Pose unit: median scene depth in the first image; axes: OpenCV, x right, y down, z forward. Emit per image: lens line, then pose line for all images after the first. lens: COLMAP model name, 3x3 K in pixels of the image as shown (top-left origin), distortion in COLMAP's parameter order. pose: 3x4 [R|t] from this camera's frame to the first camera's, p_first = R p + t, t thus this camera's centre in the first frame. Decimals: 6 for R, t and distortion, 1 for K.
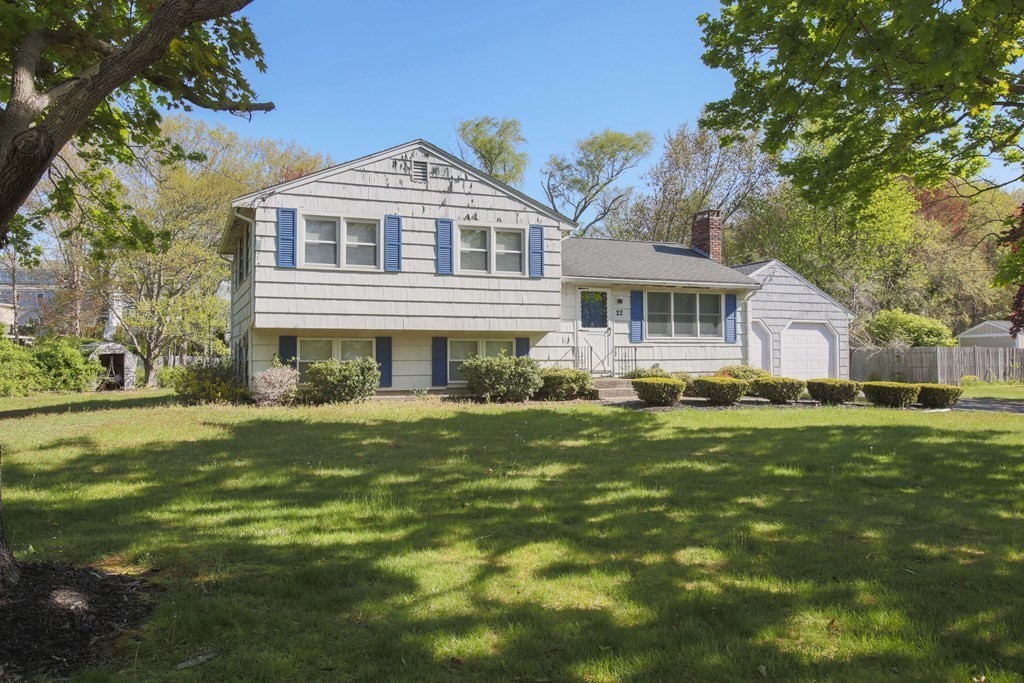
lens RADIAL K [[766.8, 0, 514.0], [0, 766.8, 338.8], [0, 0, 1]] dist [0.000833, -0.002138]
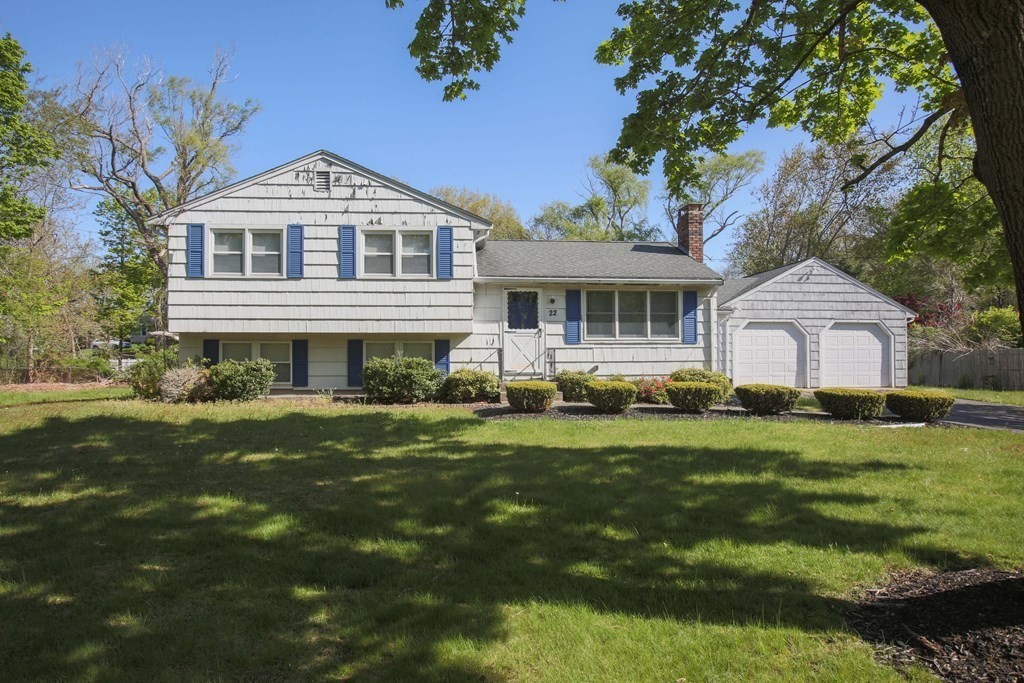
lens RADIAL K [[608.7, 0, 510.0], [0, 608.7, 352.2], [0, 0, 1]] dist [-0.035594, 0.003816]
pose [[0.951829, -0.002318, -0.306621, 0.351987], [0.006300, 0.999908, 0.011996, 0.006161], [0.306565, -0.013350, 0.951756, 0.275464]]
